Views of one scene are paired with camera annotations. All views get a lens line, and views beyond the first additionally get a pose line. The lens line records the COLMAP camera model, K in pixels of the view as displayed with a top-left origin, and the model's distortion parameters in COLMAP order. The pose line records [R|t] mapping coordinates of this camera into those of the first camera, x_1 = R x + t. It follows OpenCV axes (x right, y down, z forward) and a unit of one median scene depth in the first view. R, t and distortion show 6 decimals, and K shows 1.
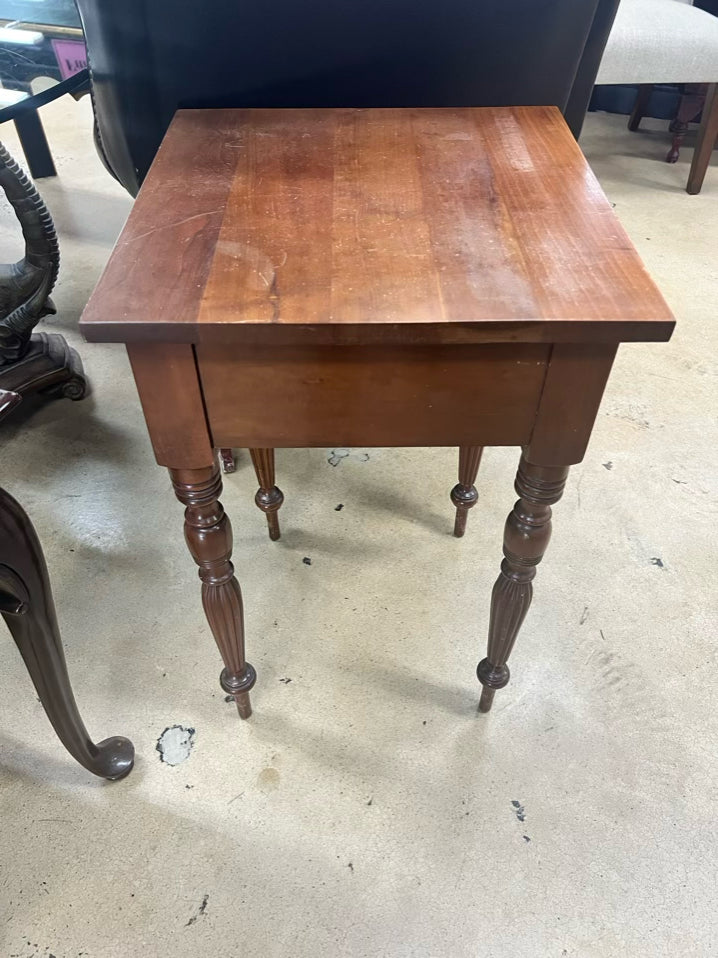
lens RADIAL K [[731.2, 0, 373.3], [0, 731.2, 481.5], [0, 0, 1]] dist [0.035124, -0.046698]
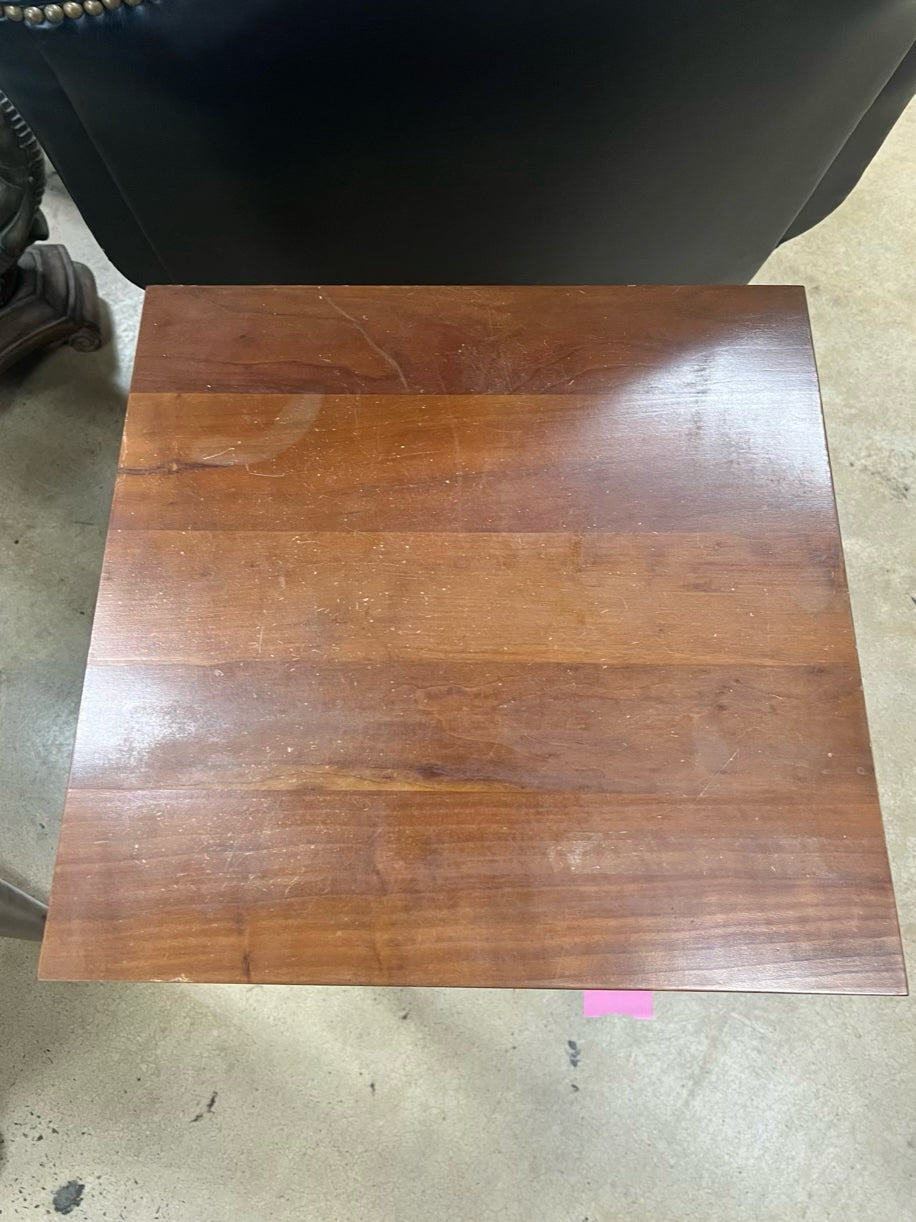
lens RADIAL K [[974.3, 0, 456.6], [0, 974.3, 612.0], [0, 0, 1]] dist [0.032504, -0.037664]
pose [[0.987721, 0.135186, -0.078312, 0.071377], [-0.091985, 0.908378, 0.407907, -0.418863], [0.126281, -0.395694, 0.909659, 0.122936]]
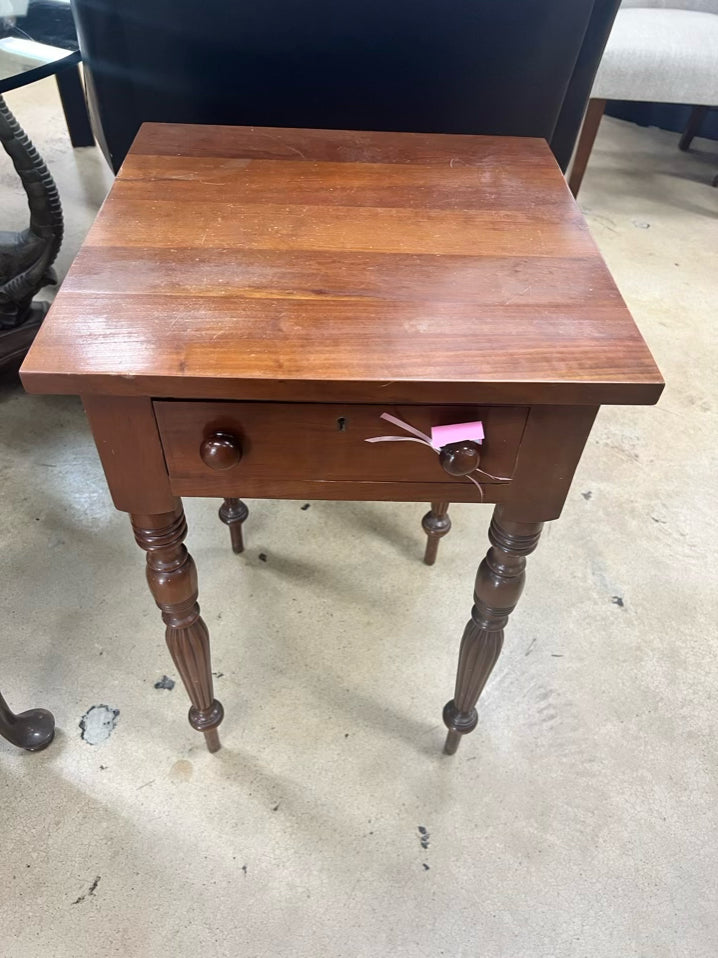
lens RADIAL K [[731.2, 0, 365.0], [0, 731.2, 480.9], [0, 0, 1]] dist [0.035124, -0.046698]
pose [[0.991712, 0.113243, -0.060685, 0.109496], [-0.112587, 0.993541, 0.014132, -0.027878], [0.061893, -0.007182, 0.998057, 0.013175]]
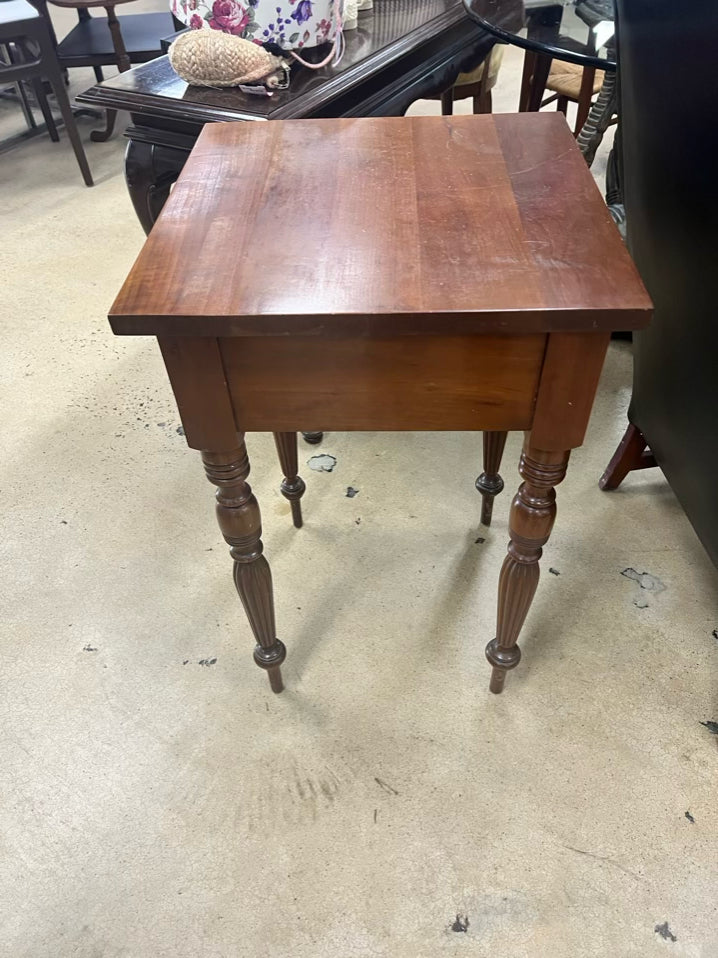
lens RADIAL K [[731.2, 0, 357.0], [0, 731.2, 470.8], [0, 0, 1]] dist [0.035124, -0.046698]
pose [[-0.172509, 0.685038, -0.707788, 0.688000], [-0.669469, 0.445544, 0.594392, -0.493204], [0.722532, 0.576380, 0.381752, 0.470266]]
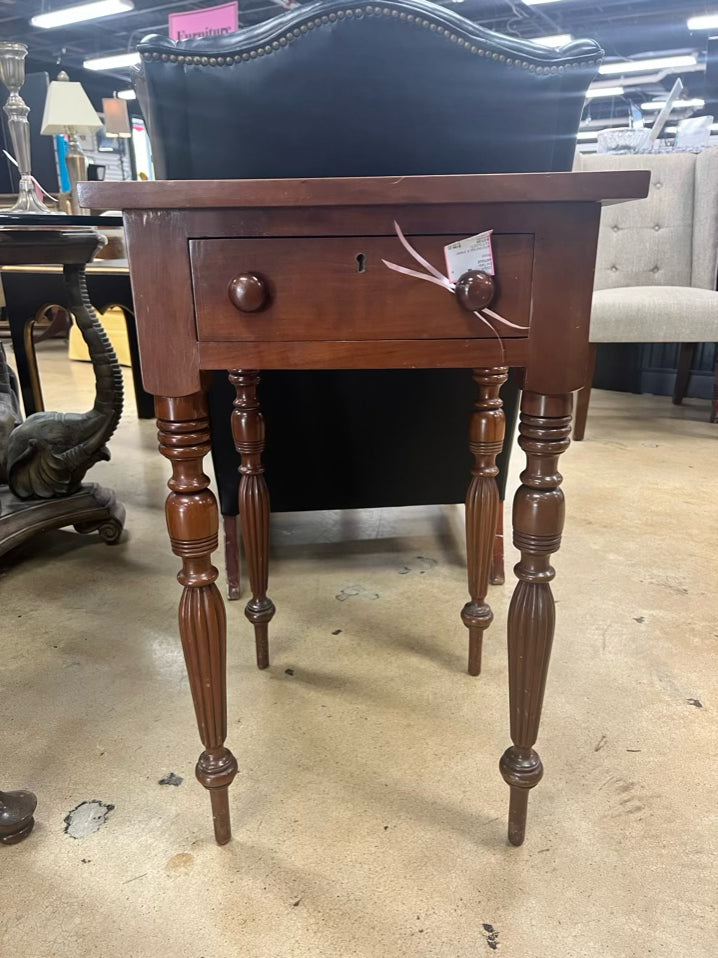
lens RADIAL K [[731.2, 0, 369.5], [0, 731.2, 478.0], [0, 0, 1]] dist [0.035124, -0.046698]
pose [[0.989533, 0.028706, -0.141425, 0.146868], [-0.089166, 0.892183, -0.442785, 0.327123], [0.113466, 0.450761, 0.885404, 0.104695]]
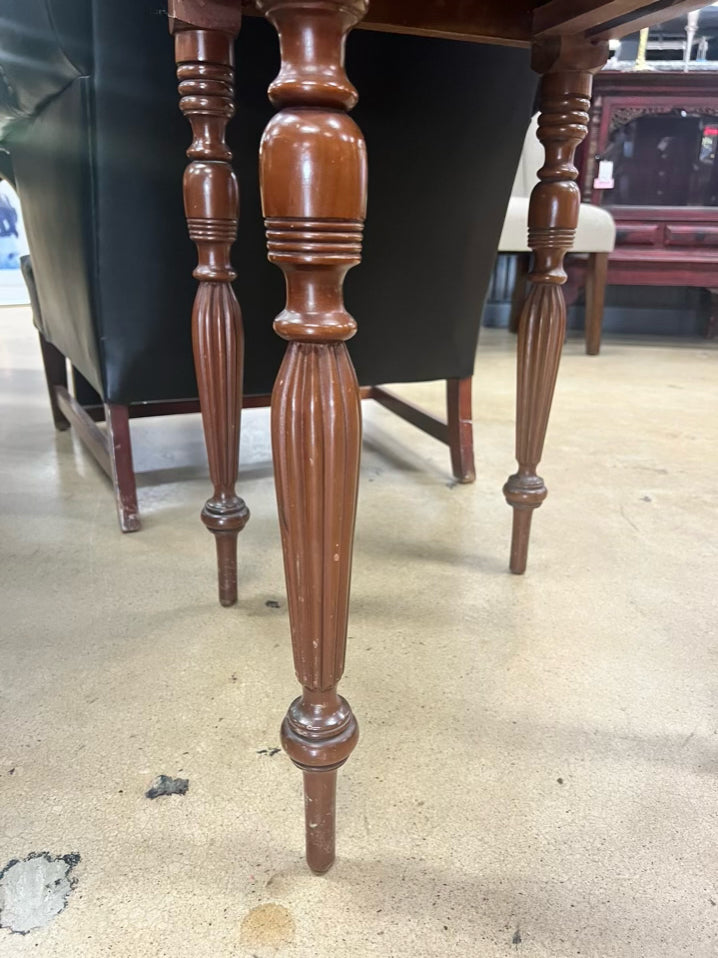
lens RADIAL K [[731.2, 0, 371.9], [0, 731.2, 488.4], [0, 0, 1]] dist [0.035124, -0.046698]
pose [[0.981178, -0.053845, 0.185447, -0.132456], [0.128067, 0.900204, -0.416210, 0.323858], [-0.144530, 0.432126, 0.890156, 0.457201]]
